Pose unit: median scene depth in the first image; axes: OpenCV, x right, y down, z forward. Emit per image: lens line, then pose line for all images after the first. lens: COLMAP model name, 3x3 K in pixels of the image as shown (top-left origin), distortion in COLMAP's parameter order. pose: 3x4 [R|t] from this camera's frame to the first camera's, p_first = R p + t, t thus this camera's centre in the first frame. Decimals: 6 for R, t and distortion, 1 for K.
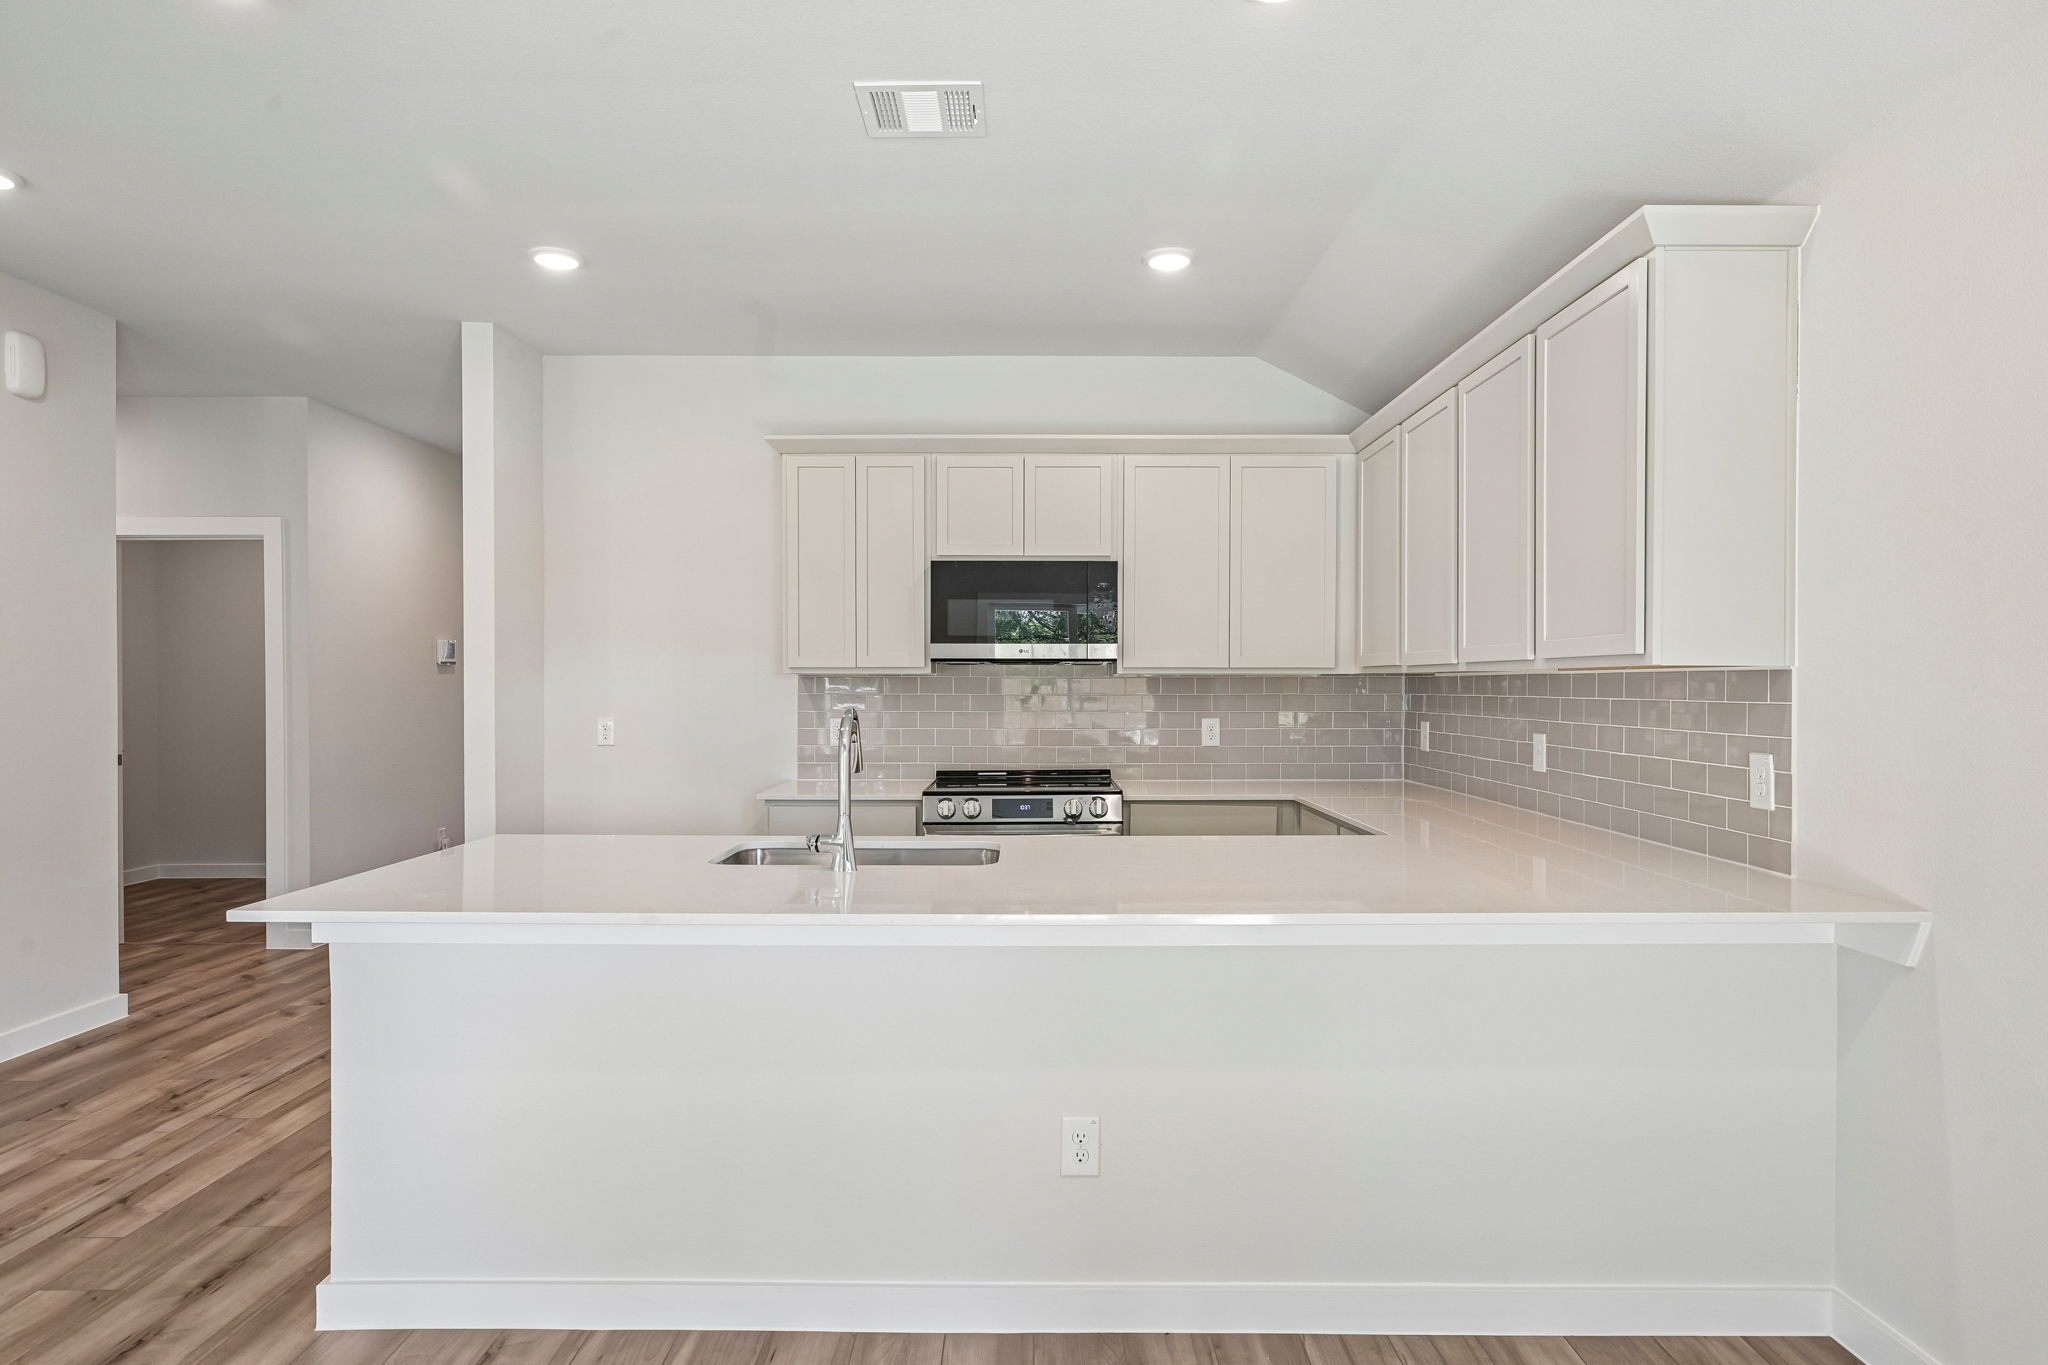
lens RADIAL K [[1132.6, 0, 1024.0], [0, 1132.6, 682.5], [0, 0, 1]] dist [-0.001905, -0.000123]
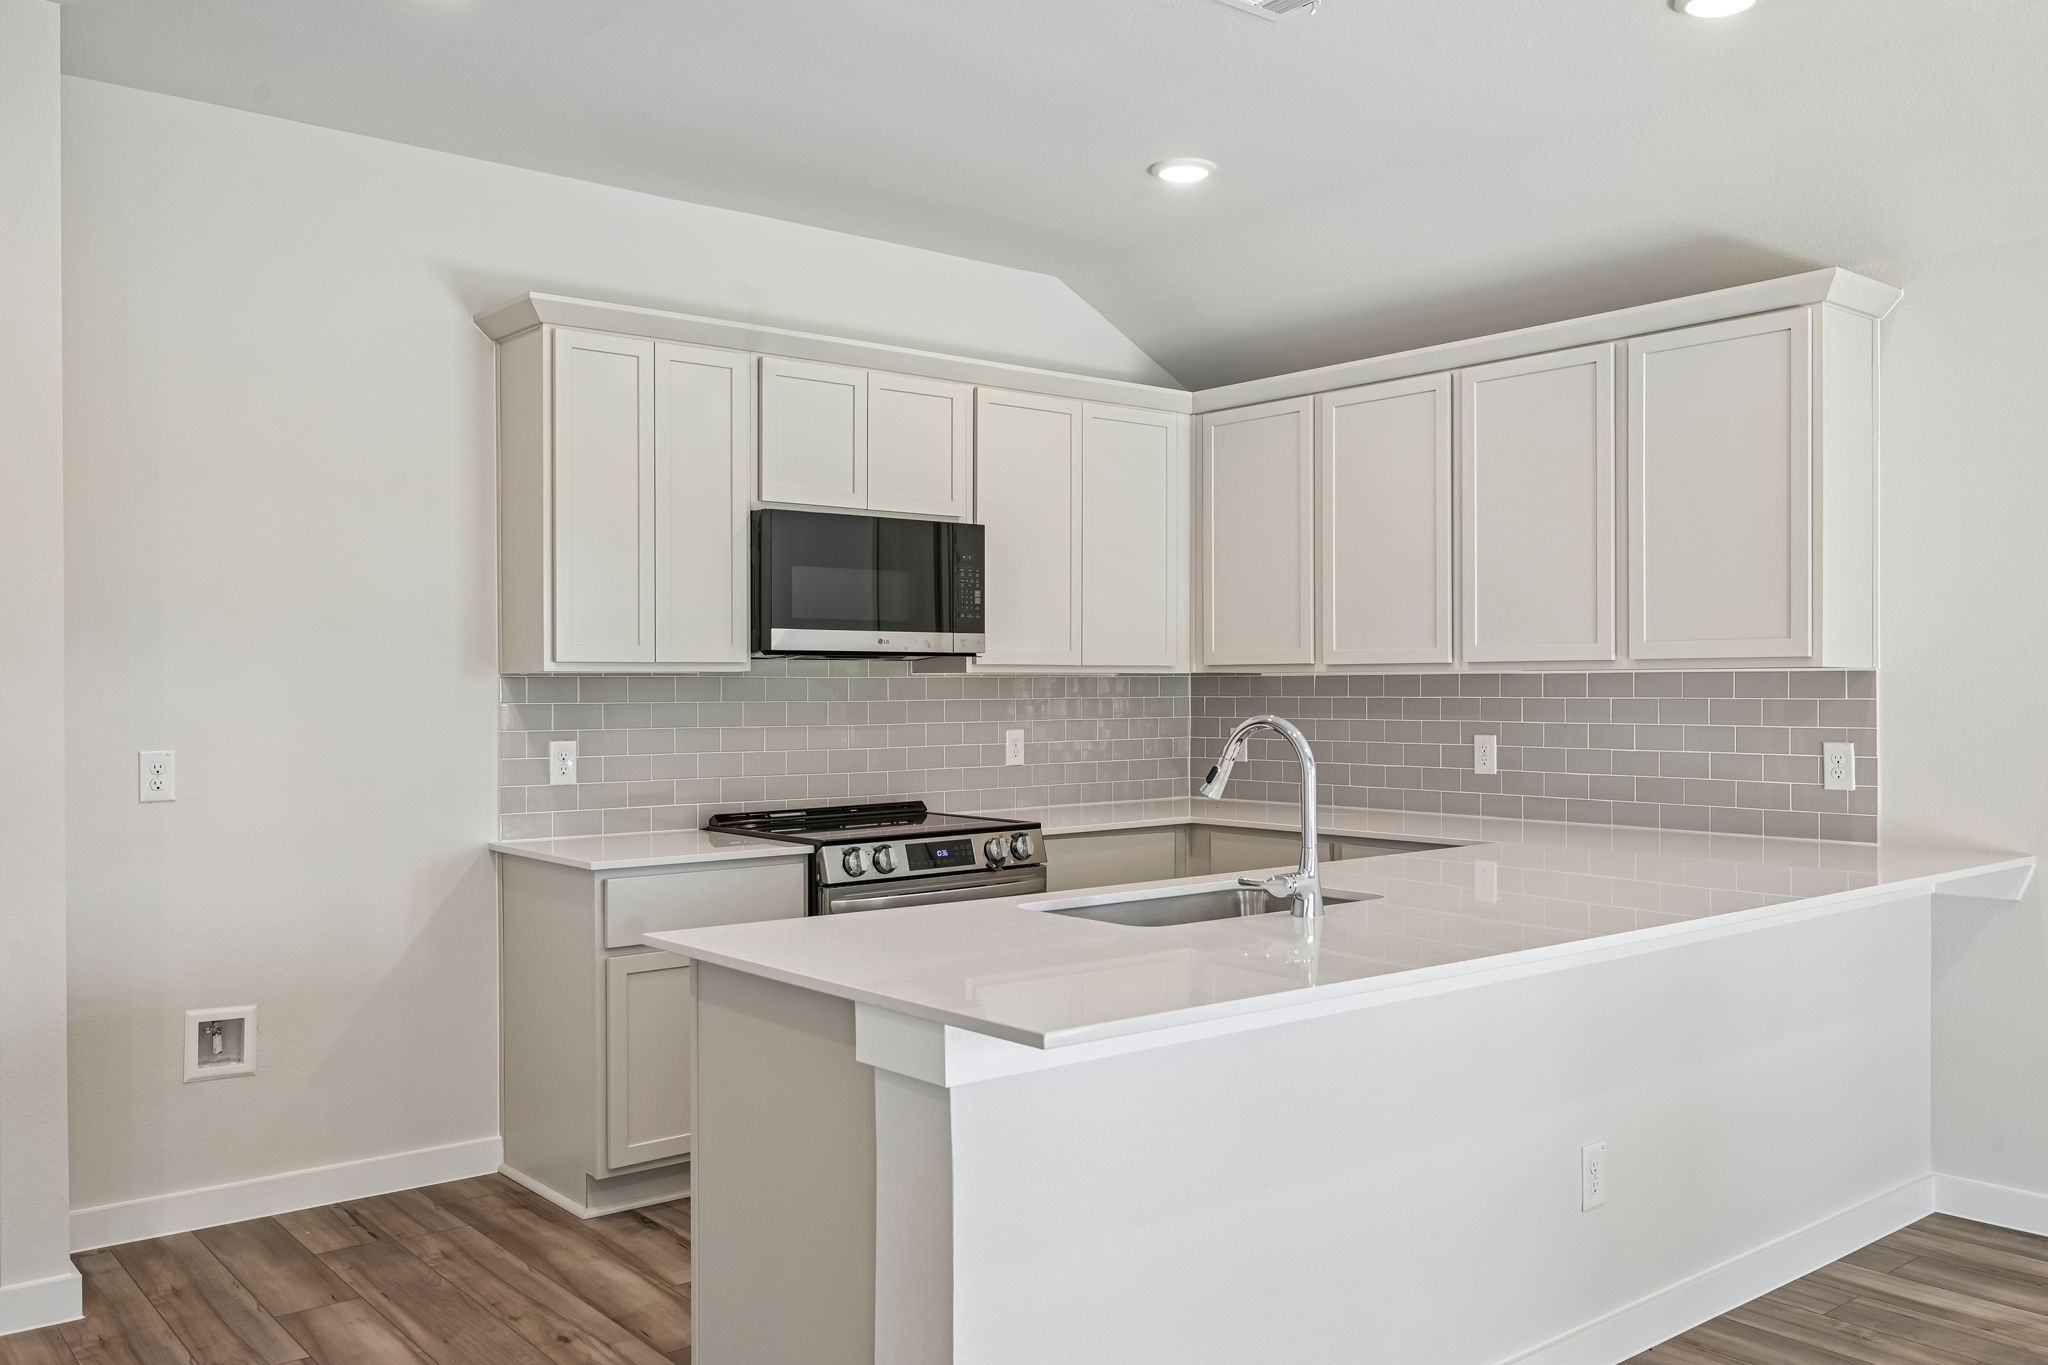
lens RADIAL K [[1642.9, 0, 1023.3], [0, 1642.9, 690.0], [0, 0, 1]] dist [-0.005648, -0.000202]
pose [[0.773359, -0.005427, 0.633945, -0.640798], [0.003312, 0.999984, 0.004520, -0.001174], [-0.633960, -0.001396, 0.773365, 0.135338]]
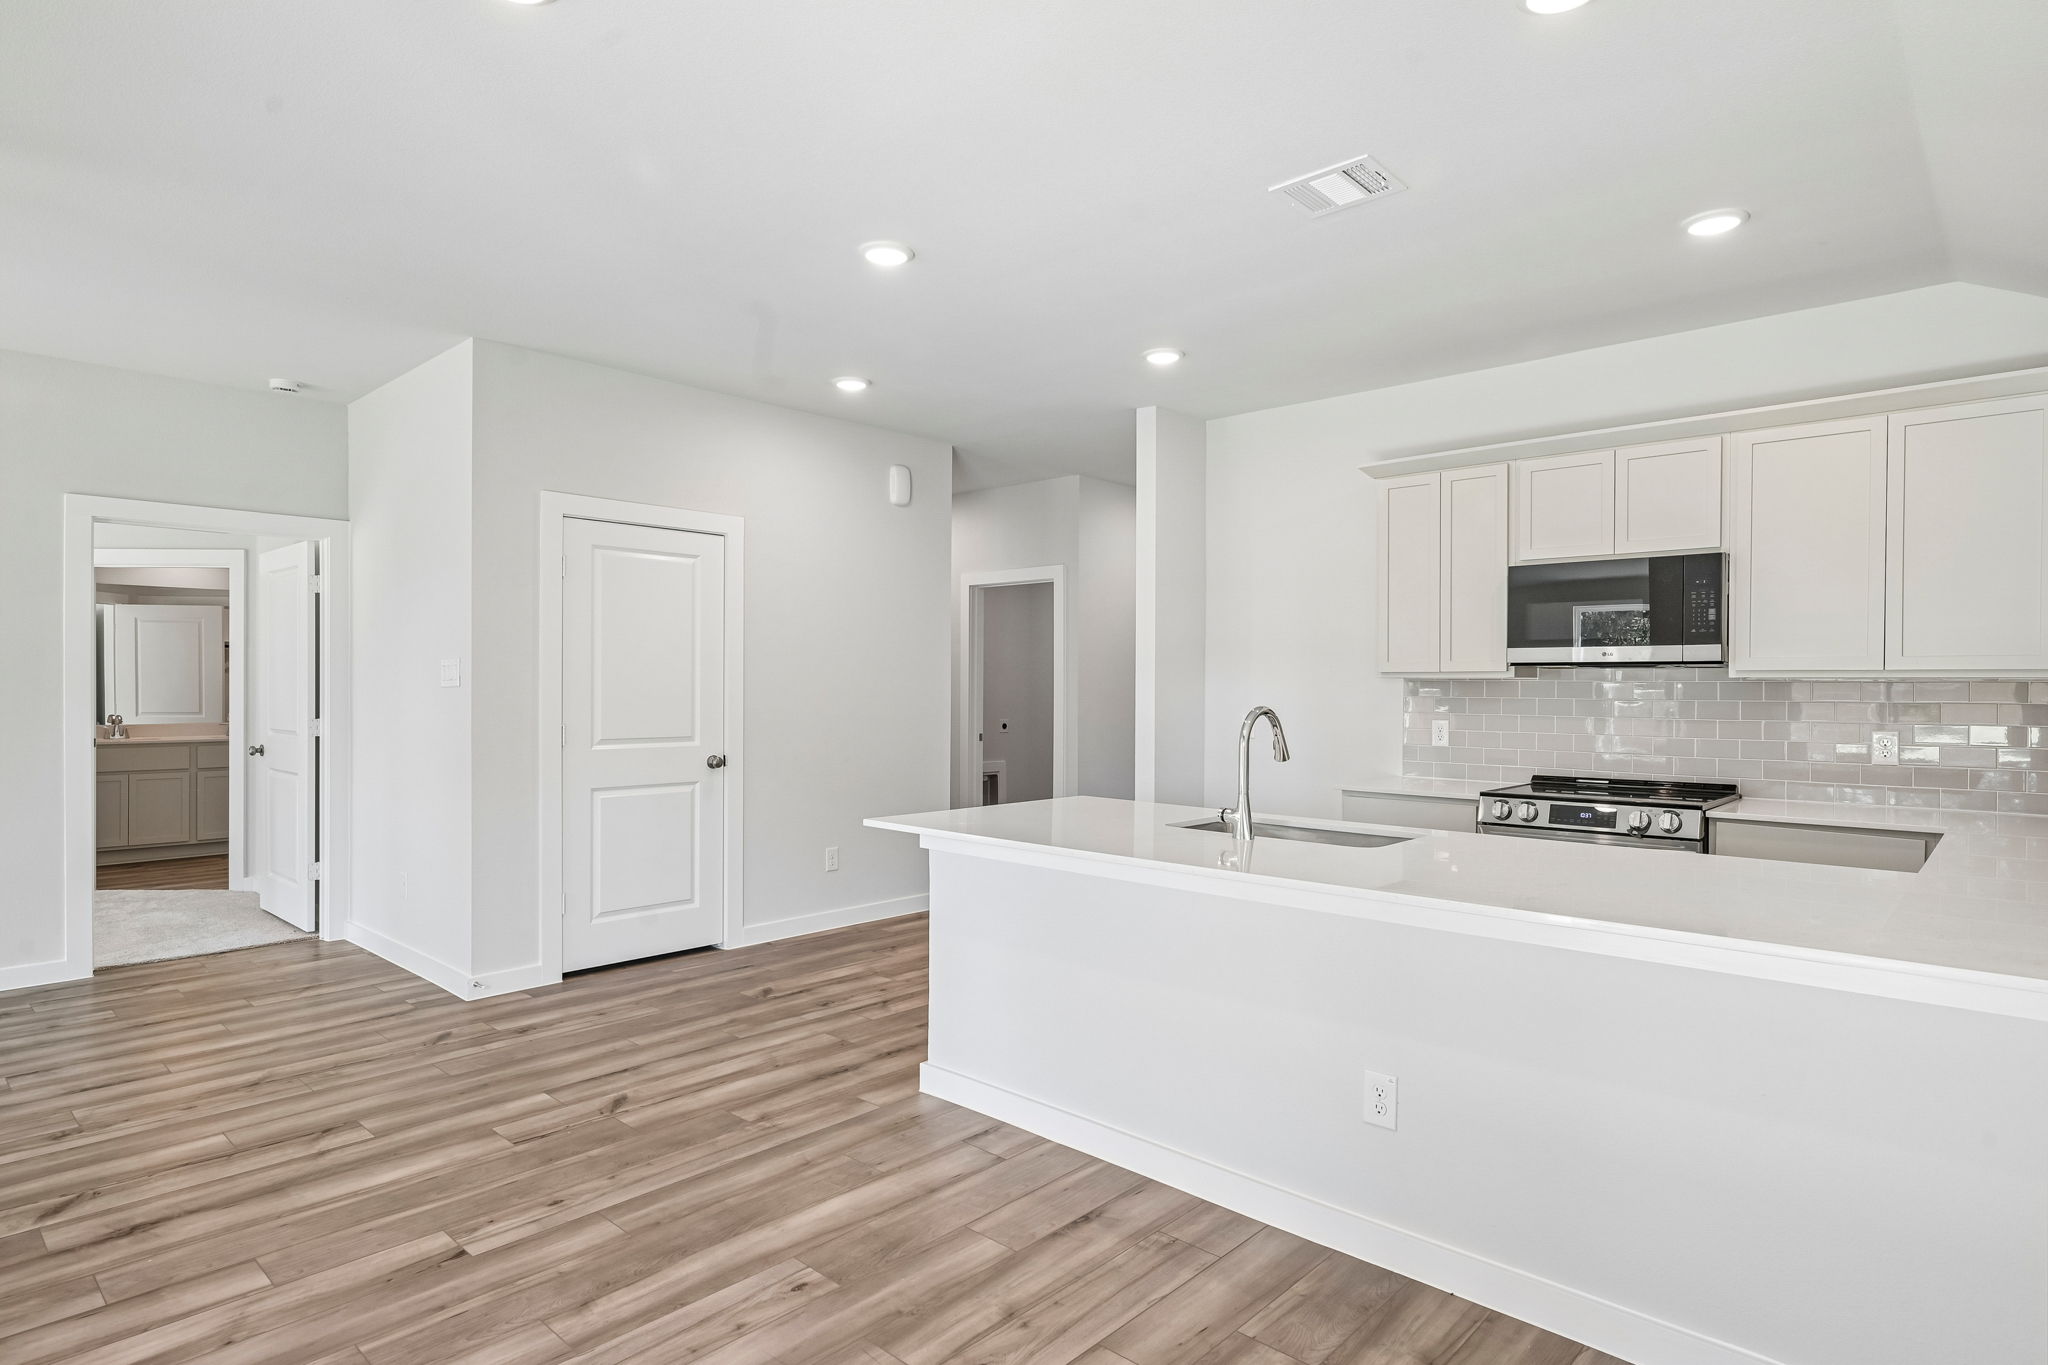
lens RADIAL K [[1106.9, 0, 1024.0], [0, 1106.9, 682.5], [0, 0, 1]] dist [-0.000615, 0.000348]
pose [[0.734485, 0.001988, -0.678622, 0.291722], [-0.004114, 0.999990, -0.001524, -0.000334], [0.678612, 0.003911, 0.734486, -0.025424]]
